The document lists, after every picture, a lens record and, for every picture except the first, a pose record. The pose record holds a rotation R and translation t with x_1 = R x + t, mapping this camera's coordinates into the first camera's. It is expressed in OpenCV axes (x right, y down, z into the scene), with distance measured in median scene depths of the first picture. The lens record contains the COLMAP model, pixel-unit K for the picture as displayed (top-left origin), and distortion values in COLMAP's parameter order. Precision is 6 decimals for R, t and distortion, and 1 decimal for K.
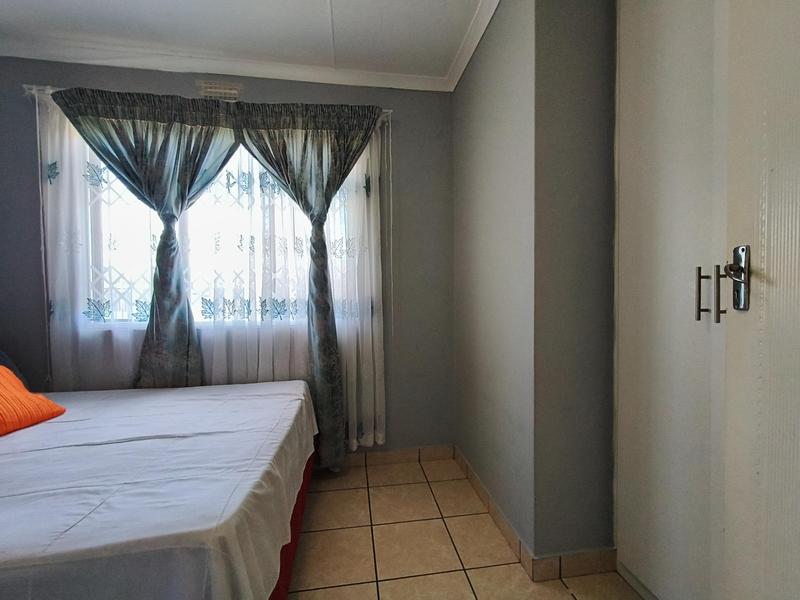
lens RADIAL K [[373.5, 0, 410.1], [0, 373.5, 301.3], [0, 0, 1]] dist [0.003339, 0.000299]
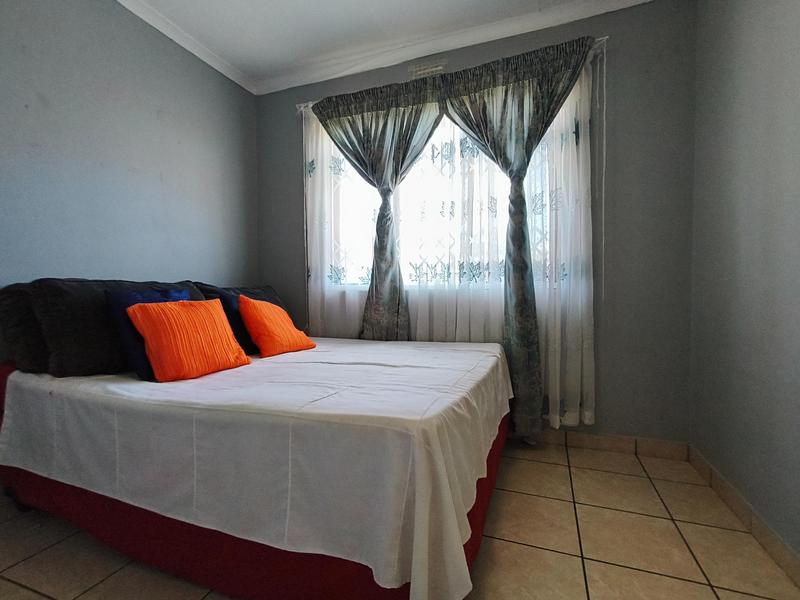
lens RADIAL K [[373.5, 0, 405.9], [0, 373.5, 303.6], [0, 0, 1]] dist [0.003339, 0.000299]
pose [[0.870106, 0.017665, -0.492548, -0.018517], [-0.016592, 0.999841, 0.006548, 0.111134], [0.492585, 0.002475, 0.870261, 0.030418]]
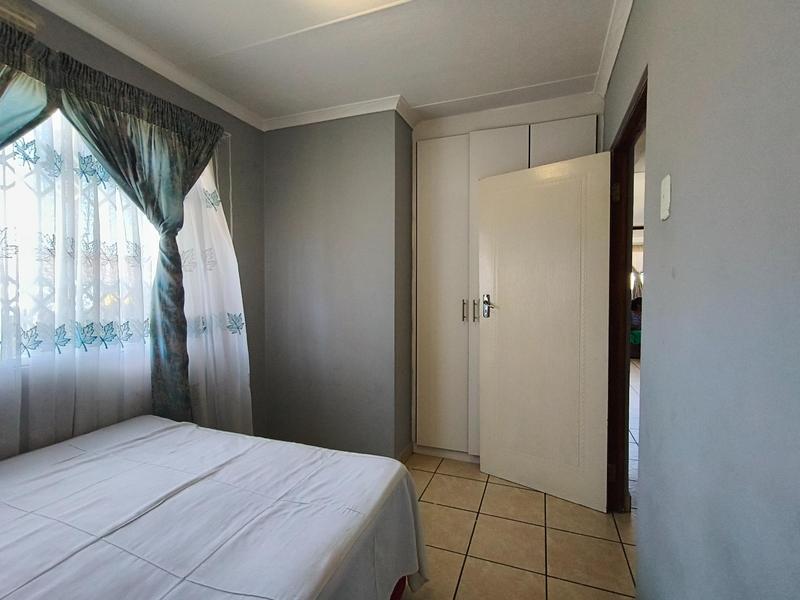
lens RADIAL K [[373.5, 0, 410.3], [0, 373.5, 302.1], [0, 0, 1]] dist [0.003339, 0.000299]
pose [[0.480440, -0.015487, 0.876891, -0.791600], [0.009534, 0.999877, 0.012435, -0.055022], [-0.876976, 0.002386, 0.480529, 0.064403]]
